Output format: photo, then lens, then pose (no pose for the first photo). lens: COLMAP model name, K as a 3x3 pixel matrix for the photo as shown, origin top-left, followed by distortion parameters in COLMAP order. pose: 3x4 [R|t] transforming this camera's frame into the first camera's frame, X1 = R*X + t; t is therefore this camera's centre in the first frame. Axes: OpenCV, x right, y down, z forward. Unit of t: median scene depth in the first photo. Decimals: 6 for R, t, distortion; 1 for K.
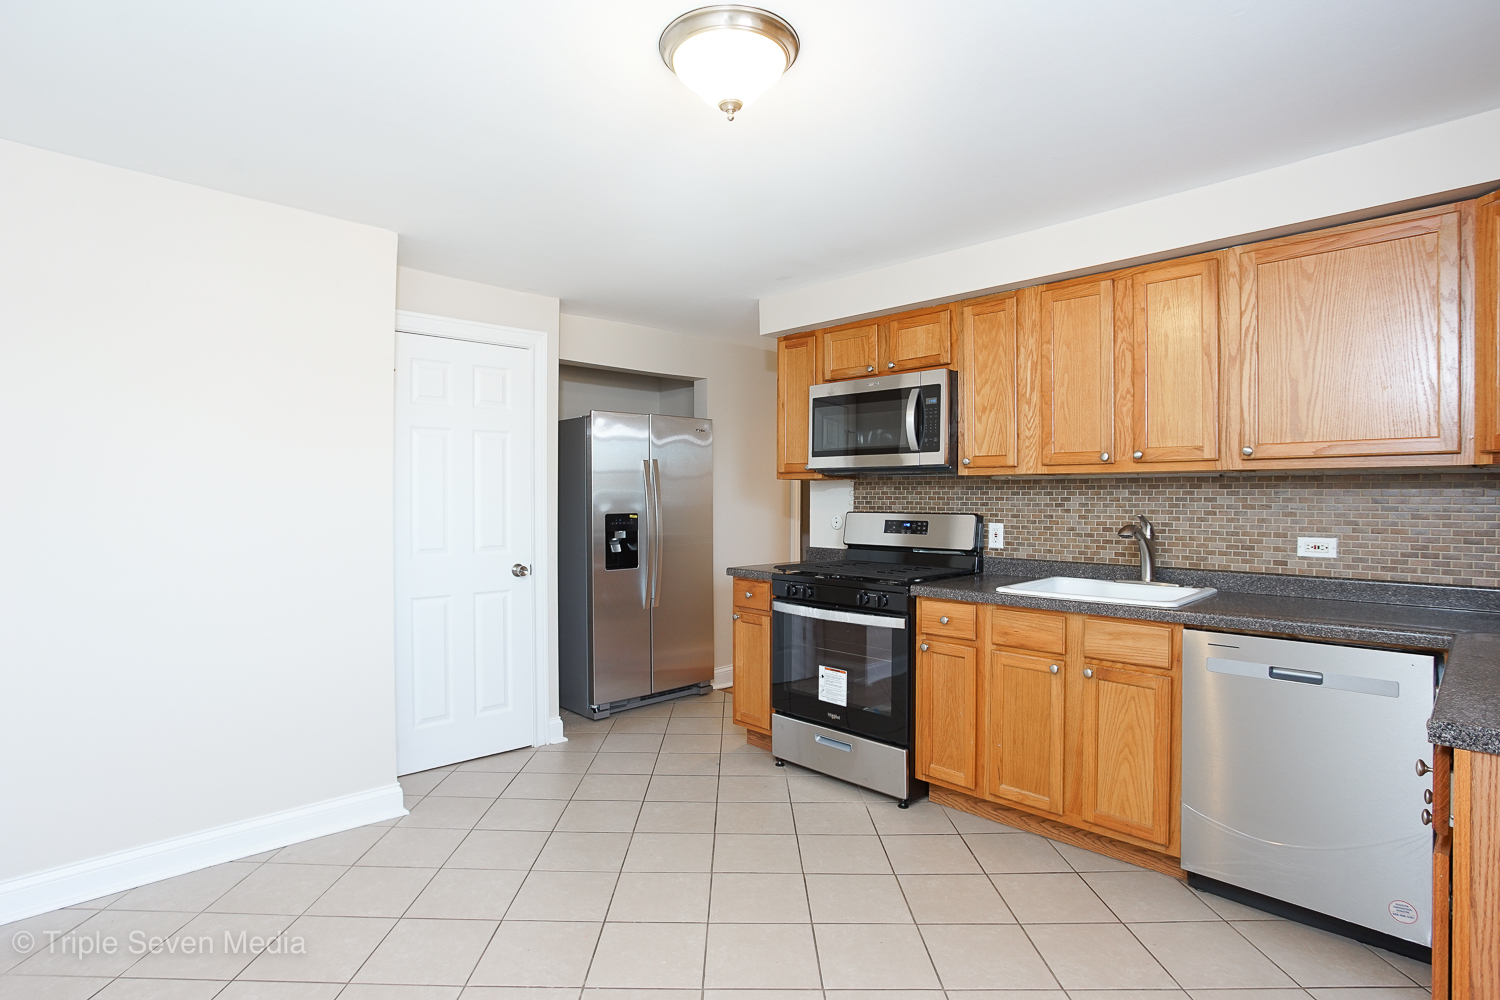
lens RADIAL K [[769.8, 0, 754.5], [0, 769.8, 505.3], [0, 0, 1]] dist [-0.024027, 0.008902]
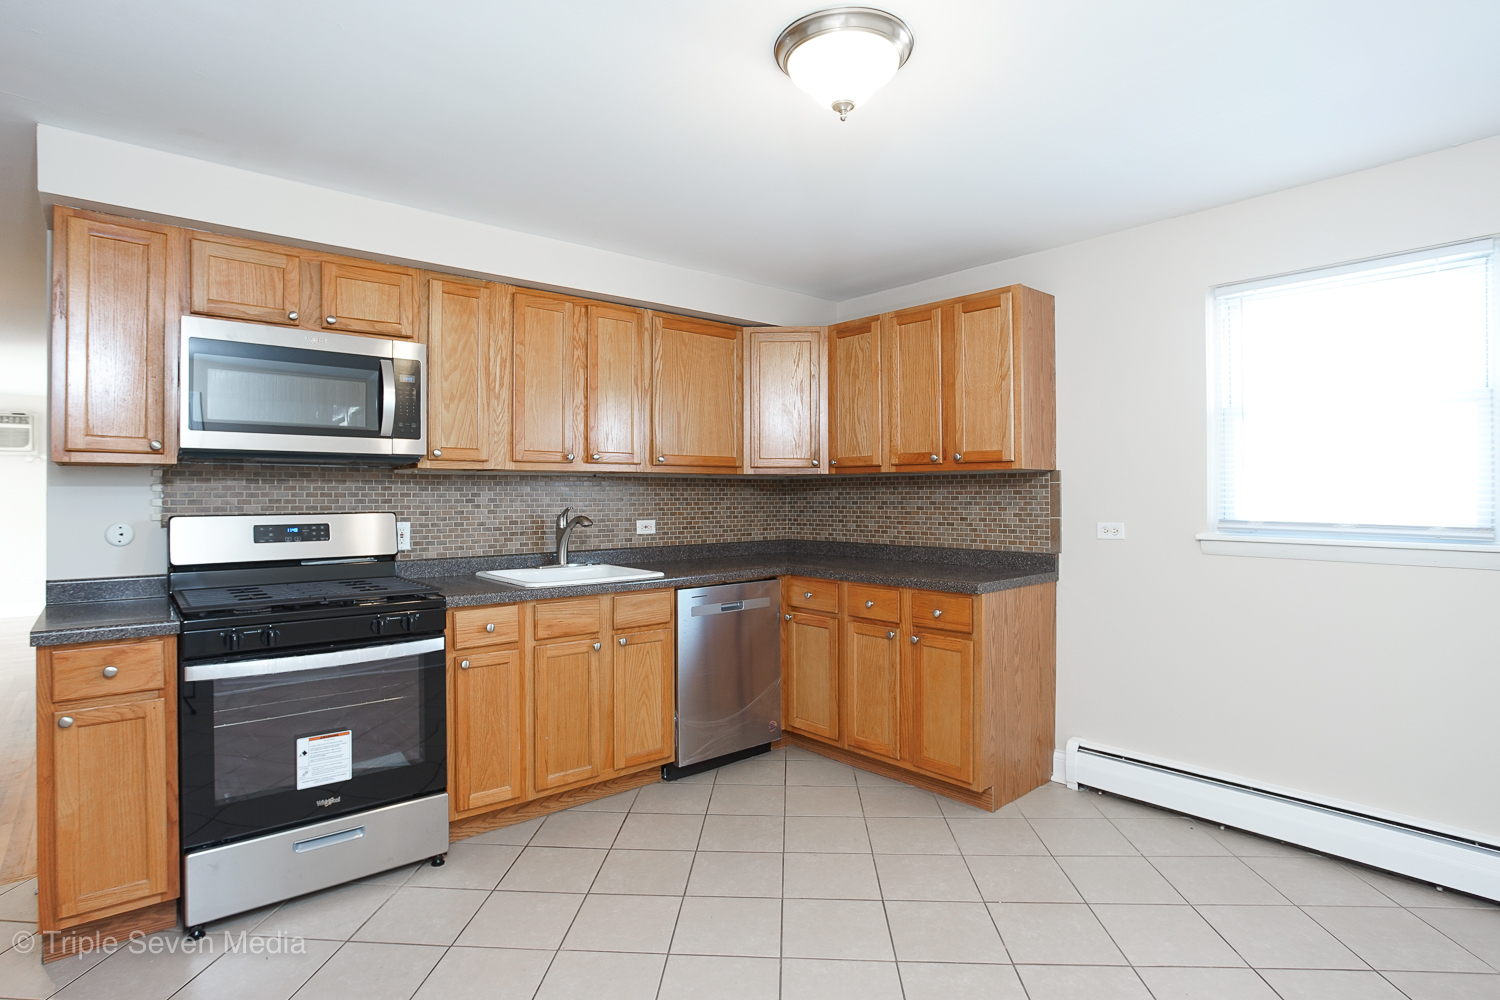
lens RADIAL K [[769.8, 0, 747.3], [0, 769.8, 496.6], [0, 0, 1]] dist [-0.024027, 0.008902]
pose [[0.083818, -0.006184, 0.996462, -0.594113], [0.012849, 0.999904, 0.005125, -0.006458], [-0.996398, 0.012374, 0.083890, 0.579134]]
